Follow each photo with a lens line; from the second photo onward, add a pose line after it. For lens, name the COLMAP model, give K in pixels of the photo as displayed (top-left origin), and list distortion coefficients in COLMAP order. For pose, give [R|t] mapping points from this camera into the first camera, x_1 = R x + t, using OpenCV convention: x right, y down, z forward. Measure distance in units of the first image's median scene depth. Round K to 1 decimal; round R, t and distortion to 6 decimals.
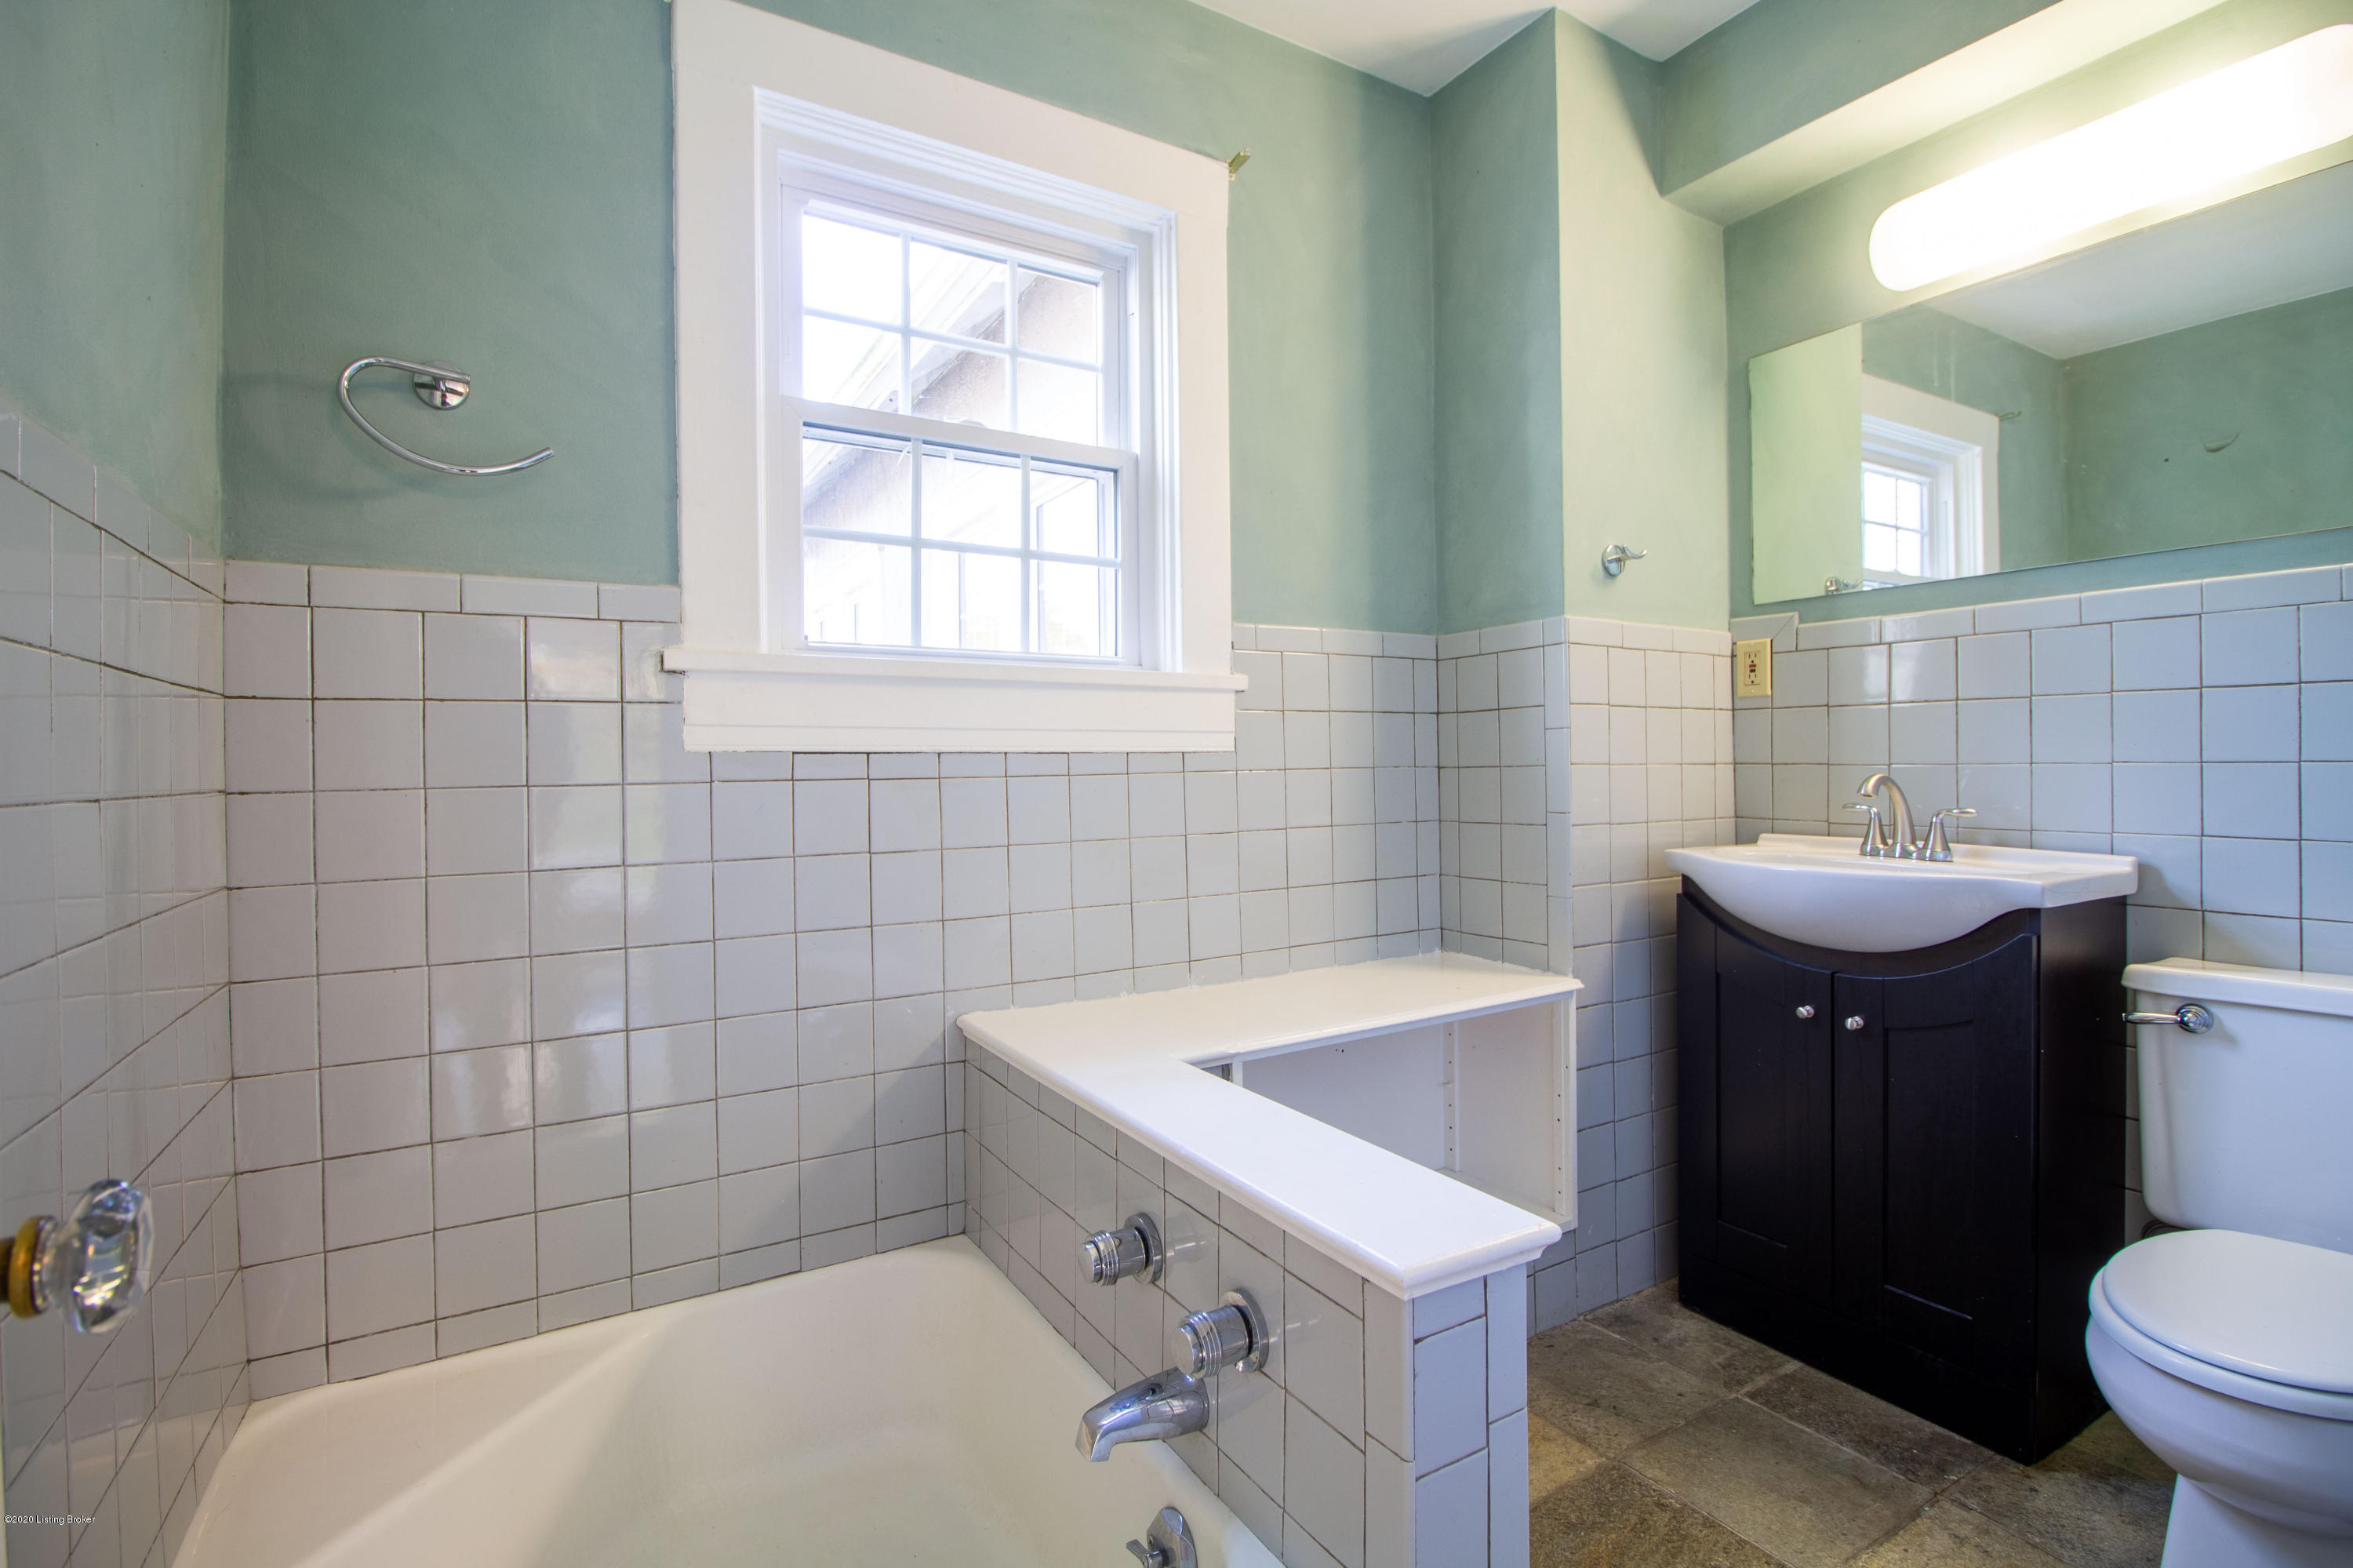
lens RADIAL K [[1090.3, 0, 1184.3], [0, 1090.3, 766.4], [0, 0, 1]] dist [-0.000877, -0.012863]
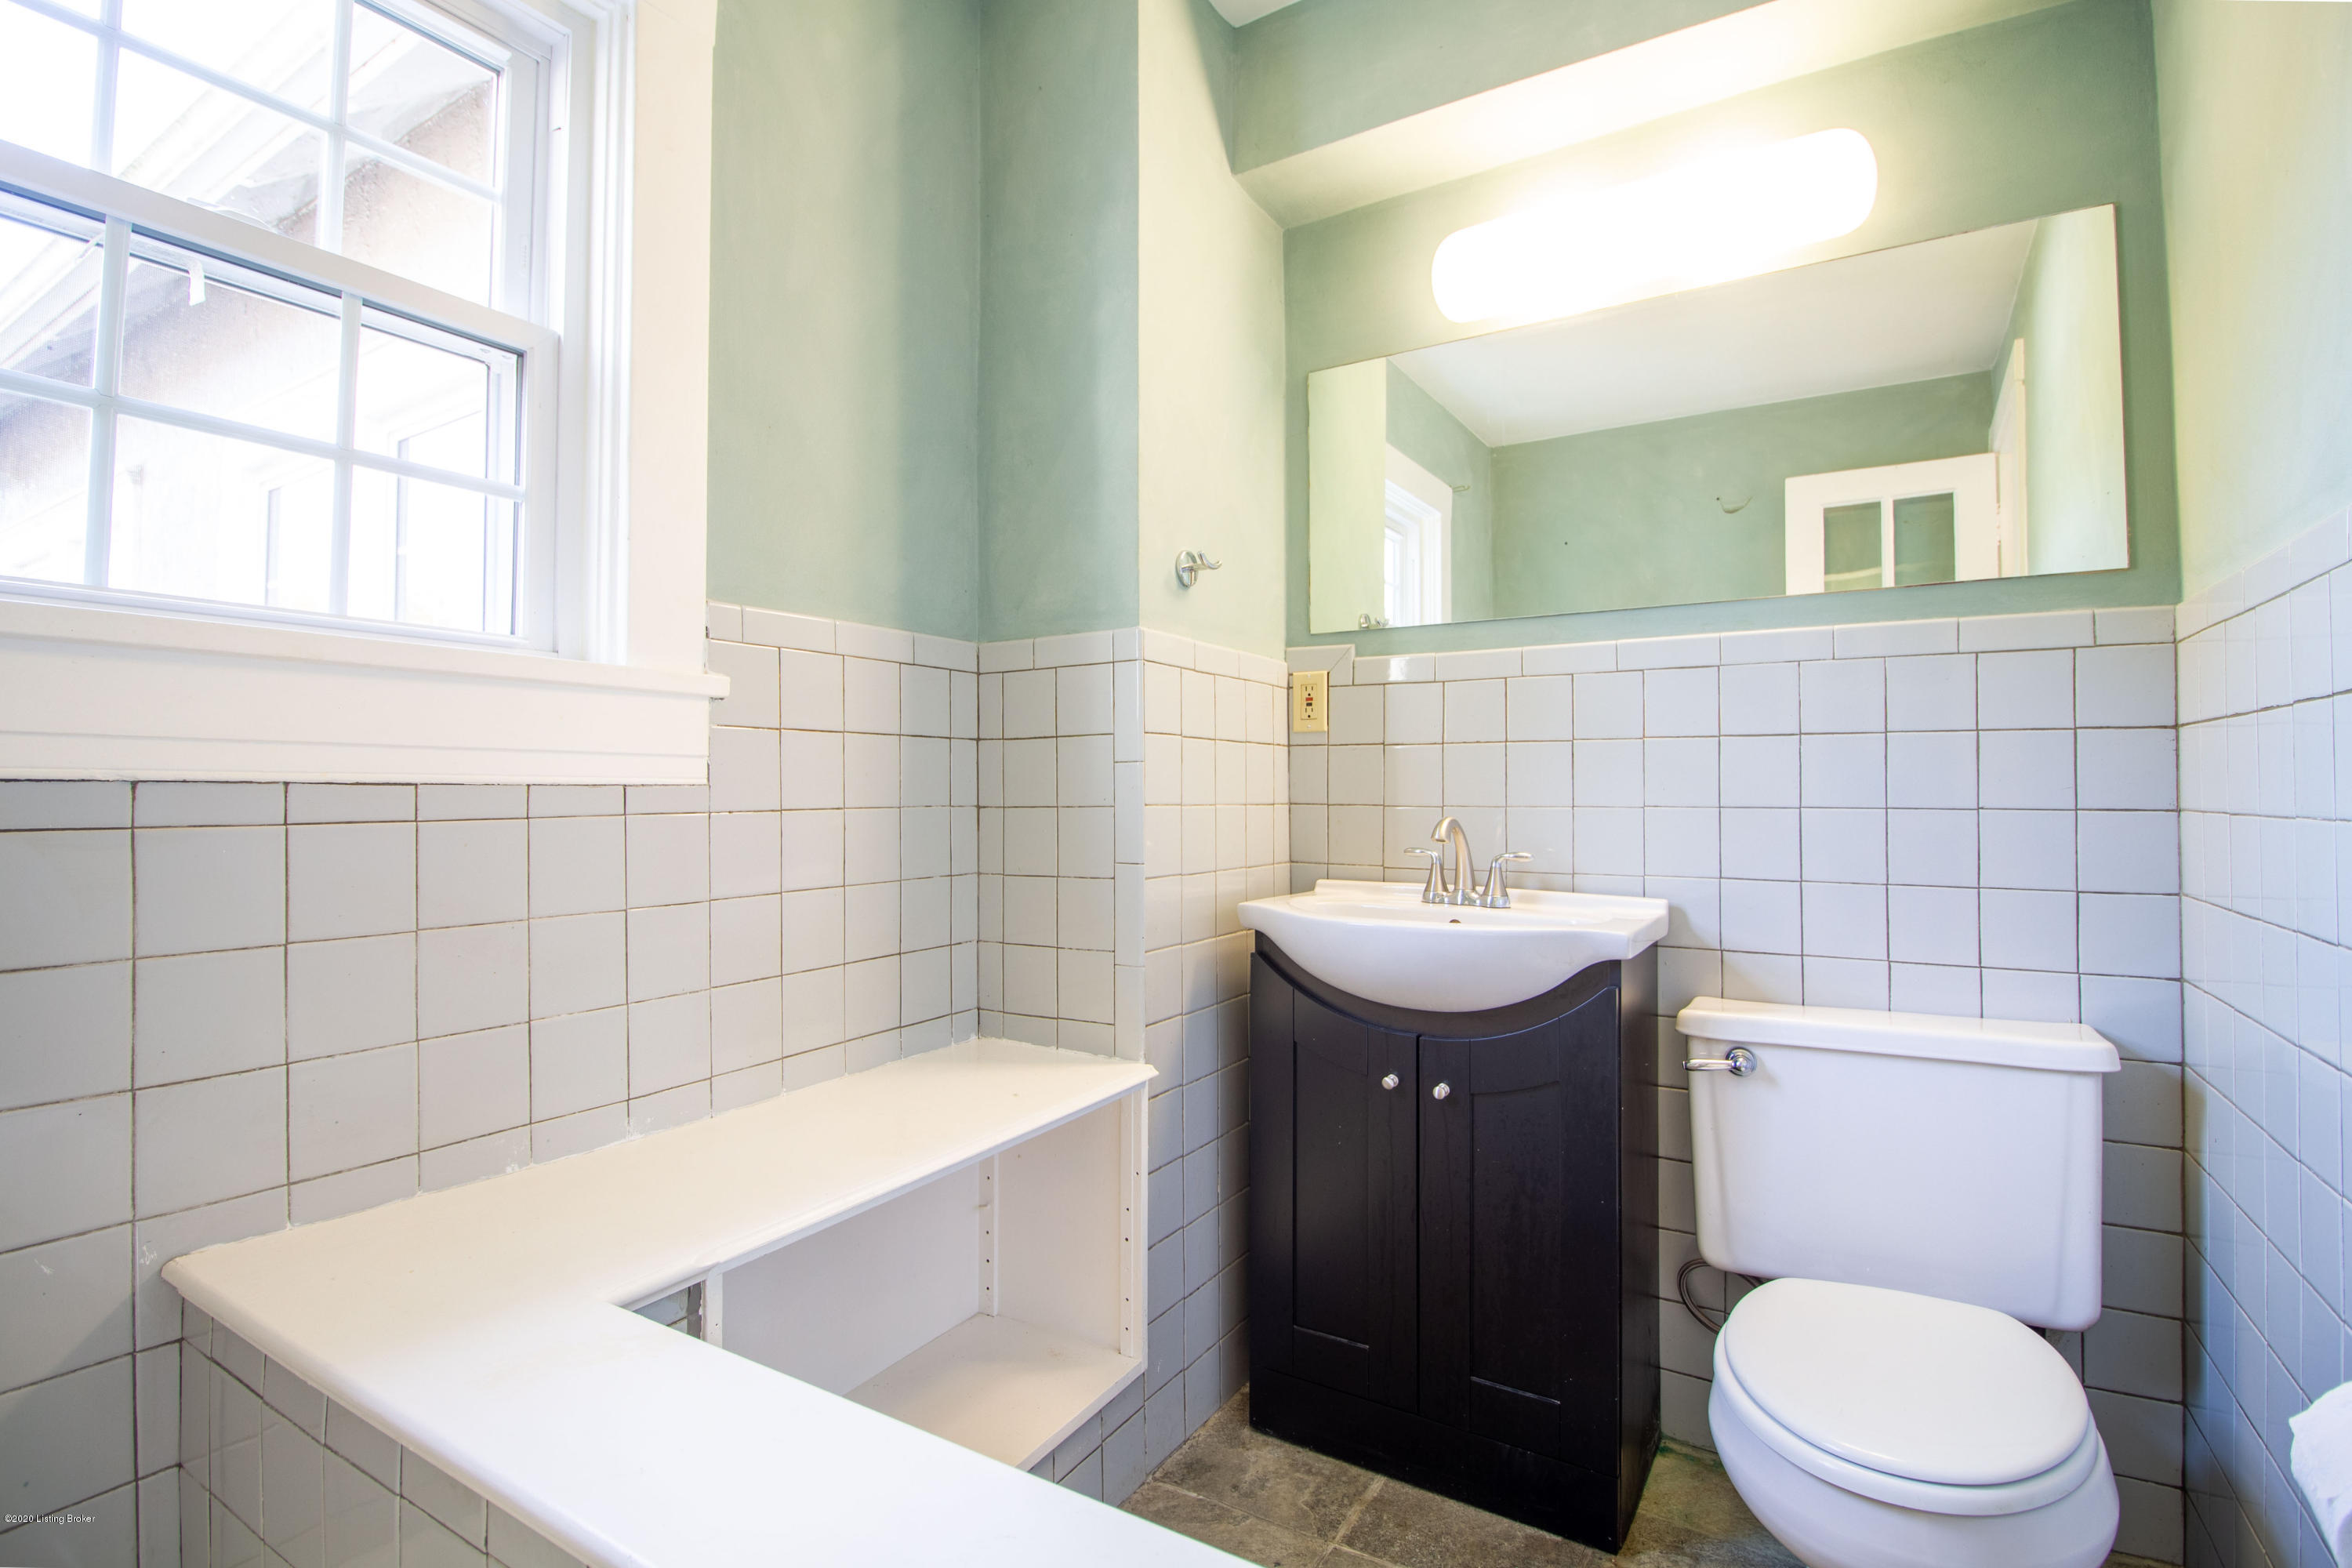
lens RADIAL K [[1115.0, 0, 1187.1], [0, 1115.0, 761.4], [0, 0, 1]] dist [0.001282, -0.014953]
pose [[0.887896, 0.022182, 0.459510, -0.009440], [-0.007323, 0.999392, -0.034094, -0.006828], [-0.459987, 0.026907, 0.887518, 0.238665]]
